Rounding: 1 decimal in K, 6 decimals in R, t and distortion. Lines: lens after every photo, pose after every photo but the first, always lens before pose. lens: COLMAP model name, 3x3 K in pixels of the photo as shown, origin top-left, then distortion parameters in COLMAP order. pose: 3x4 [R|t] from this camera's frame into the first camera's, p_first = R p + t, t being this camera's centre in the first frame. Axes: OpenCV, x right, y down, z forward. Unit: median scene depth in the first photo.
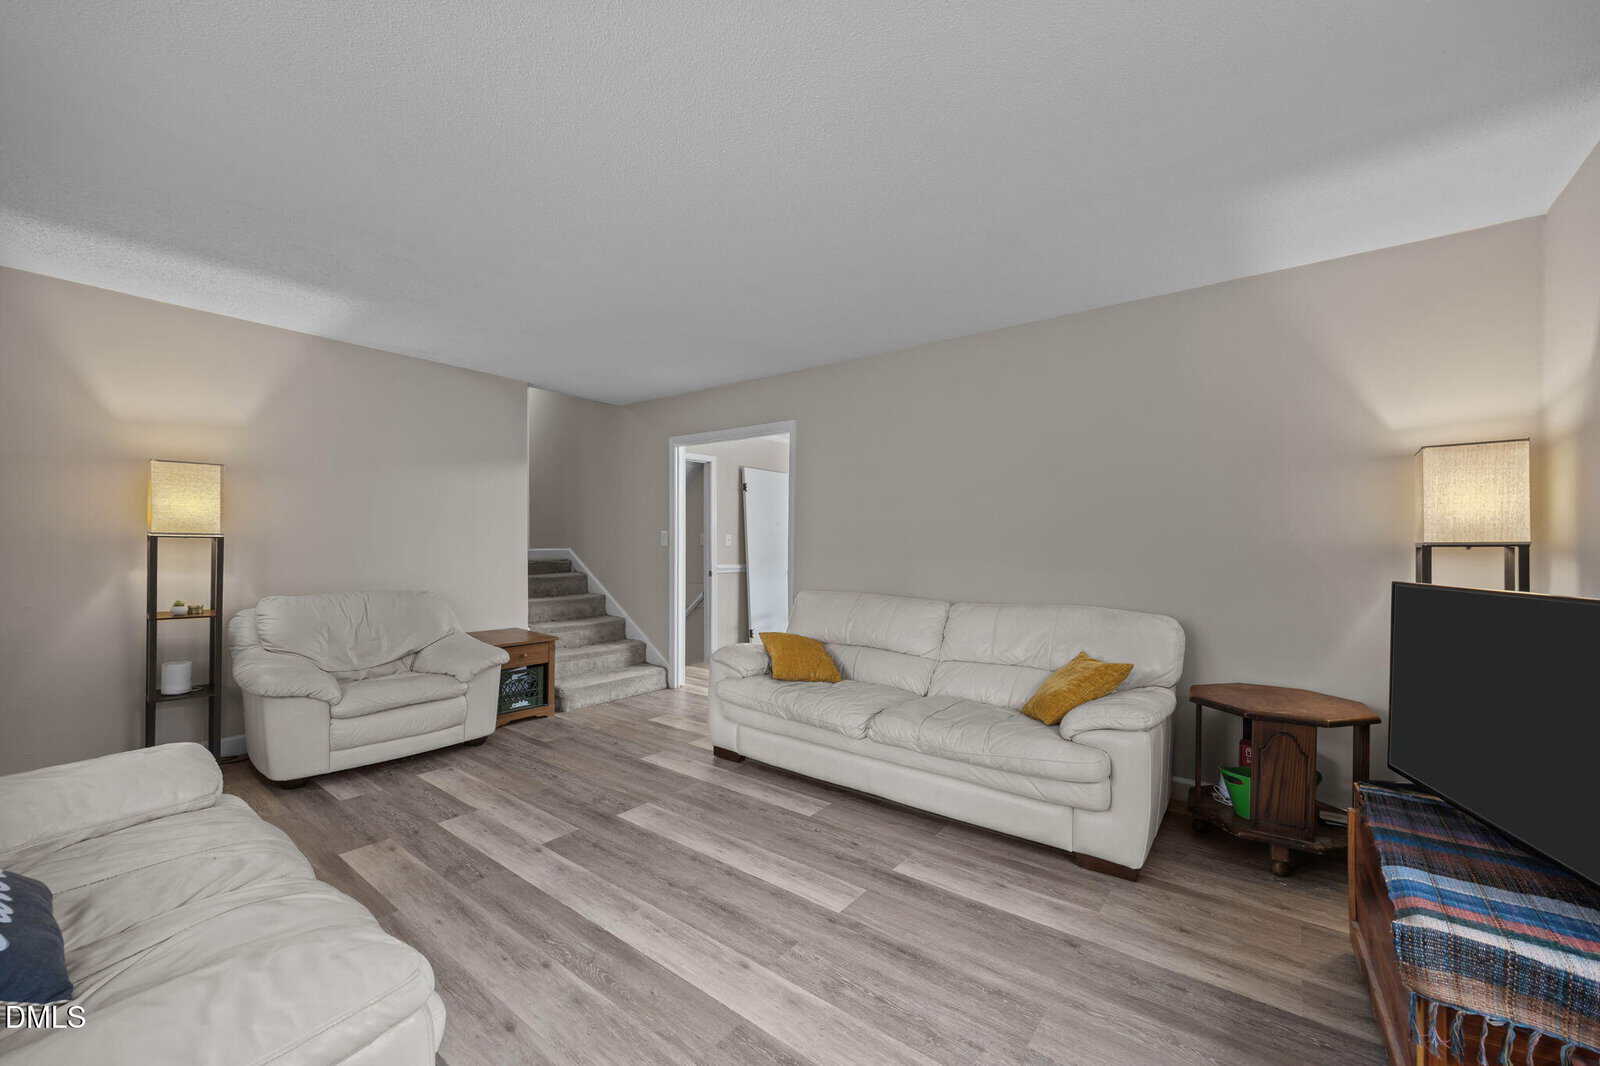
lens RADIAL K [[620.5, 0, 800.0], [0, 620.5, 533.0], [0, 0, 1]] dist [0.000144, -0.000762]
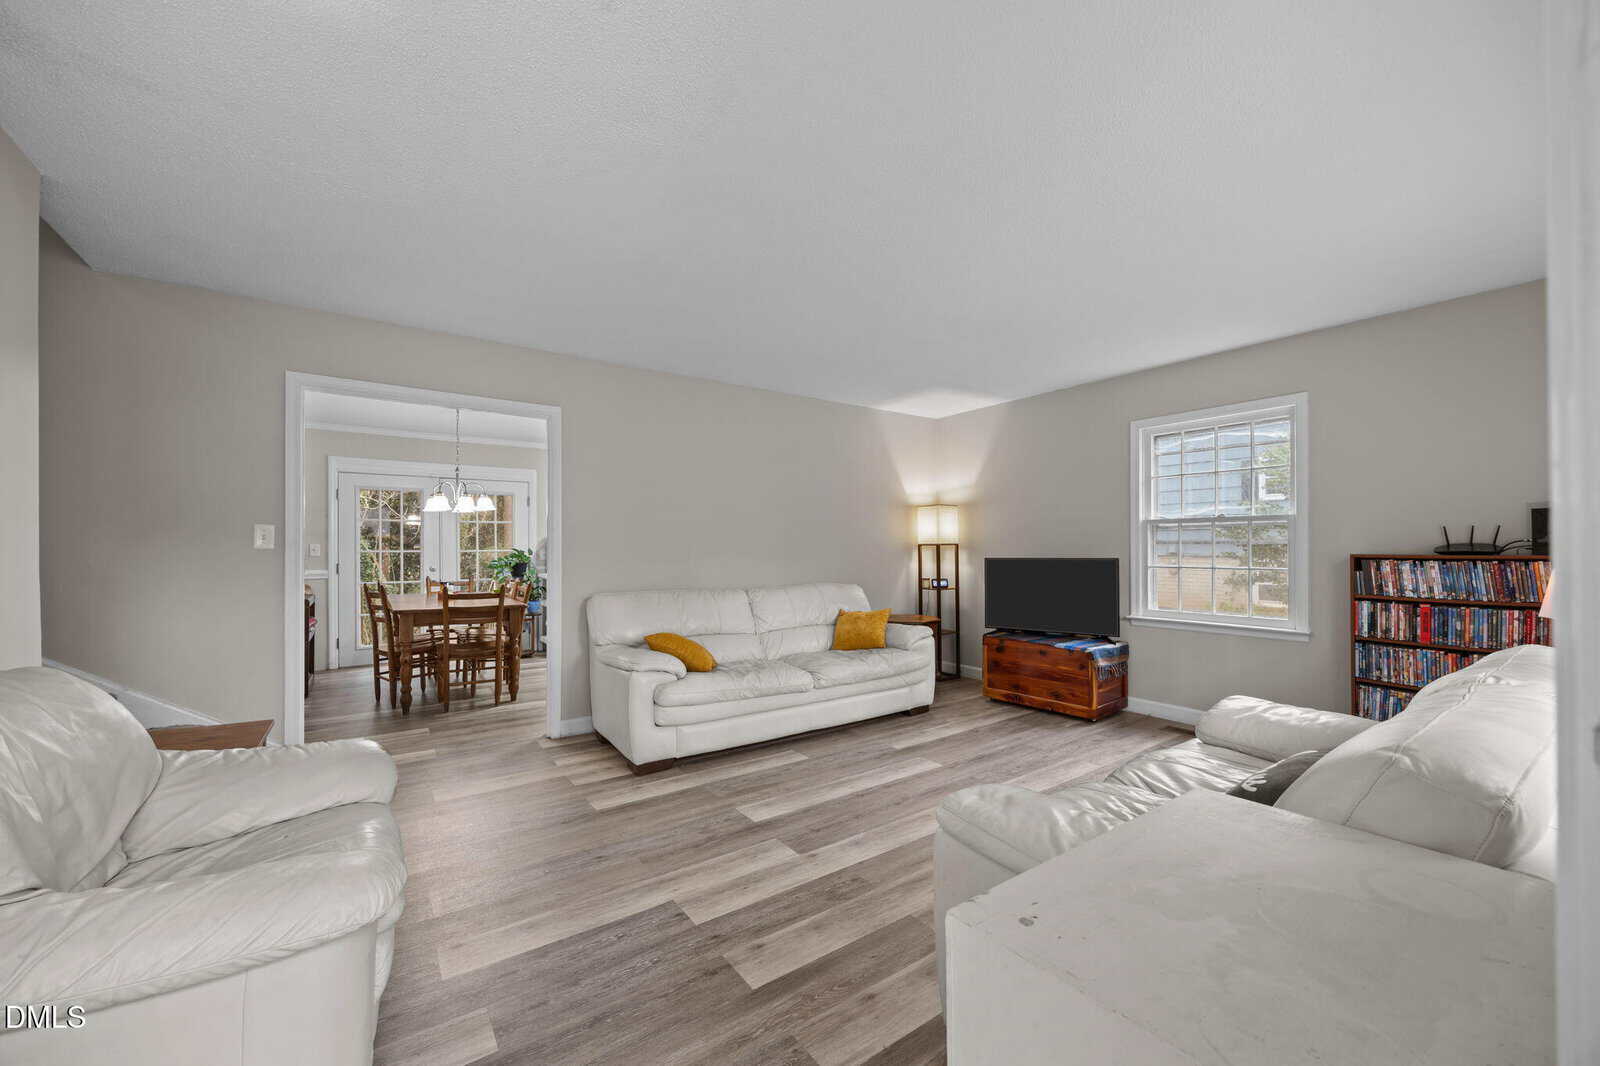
lens RADIAL K [[620.5, 0, 800.0], [0, 620.5, 533.0], [0, 0, 1]] dist [0.000144, -0.000762]
pose [[0.296616, 0.014292, 0.954890, -1.411605], [-0.015776, 0.999825, -0.010064, 0.006451], [-0.954866, -0.012079, 0.296790, 0.746582]]
